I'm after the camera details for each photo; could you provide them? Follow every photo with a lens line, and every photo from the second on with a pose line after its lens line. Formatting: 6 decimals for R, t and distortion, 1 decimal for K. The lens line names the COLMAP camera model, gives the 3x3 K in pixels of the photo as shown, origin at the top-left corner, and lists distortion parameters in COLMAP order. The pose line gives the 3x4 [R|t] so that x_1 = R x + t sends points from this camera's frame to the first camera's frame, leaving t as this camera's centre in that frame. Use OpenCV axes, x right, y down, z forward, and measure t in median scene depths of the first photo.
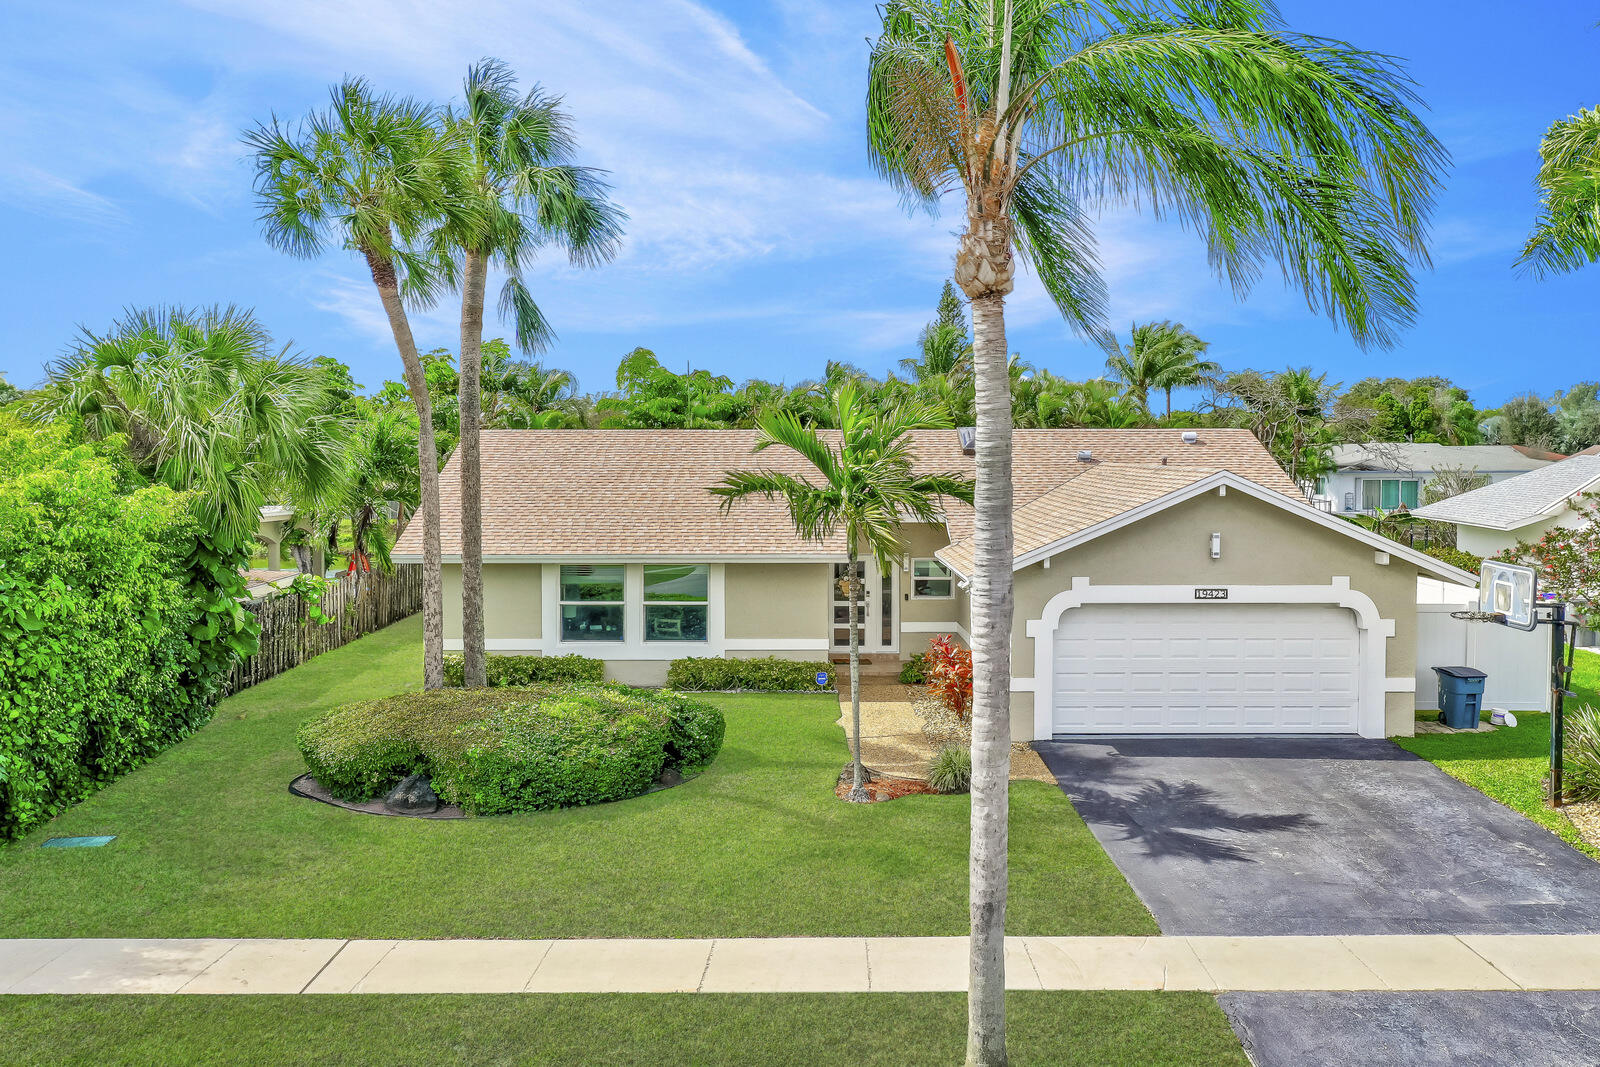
lens RADIAL K [[1265.7, 0, 802.2], [0, 1265.7, 528.2], [0, 0, 1]] dist [0.005632, 0.000969]
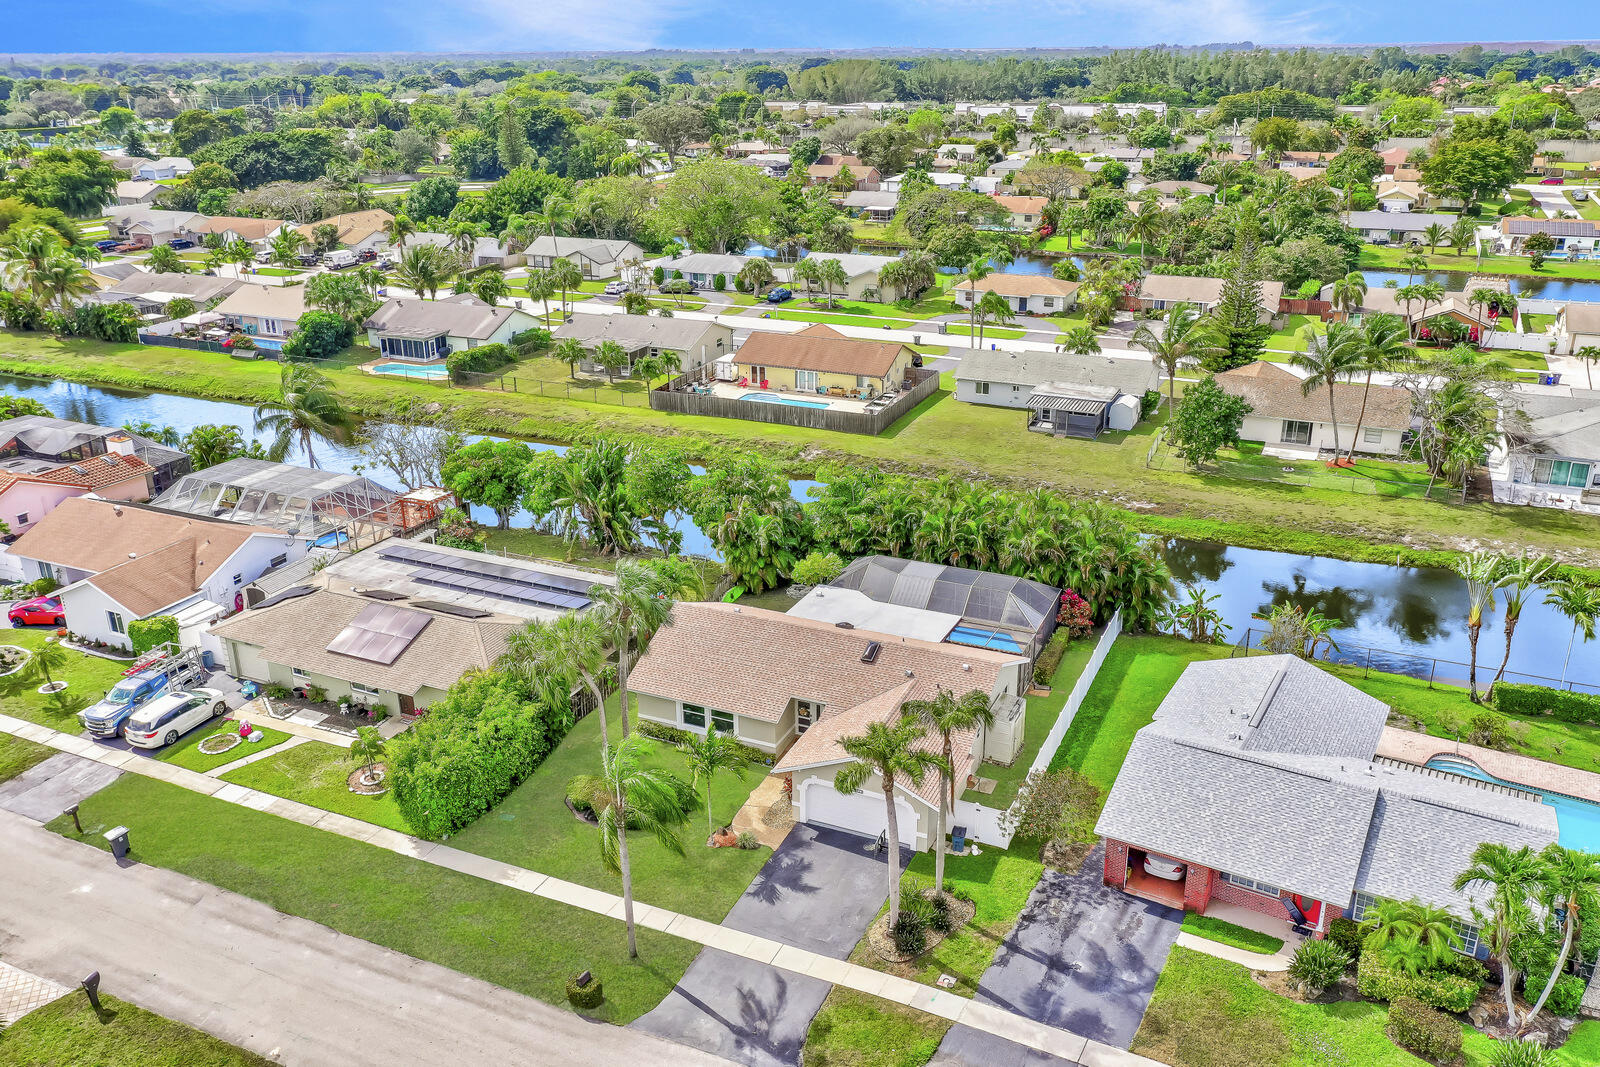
lens RADIAL K [[1265.7, 0, 802.2], [0, 1265.7, 528.2], [0, 0, 1]] dist [0.005632, 0.000969]
pose [[0.913205, 0.138444, -0.383263, 1.195714], [-0.019414, 0.954233, 0.298434, -1.320952], [0.407038, -0.265091, 0.874098, -1.317245]]
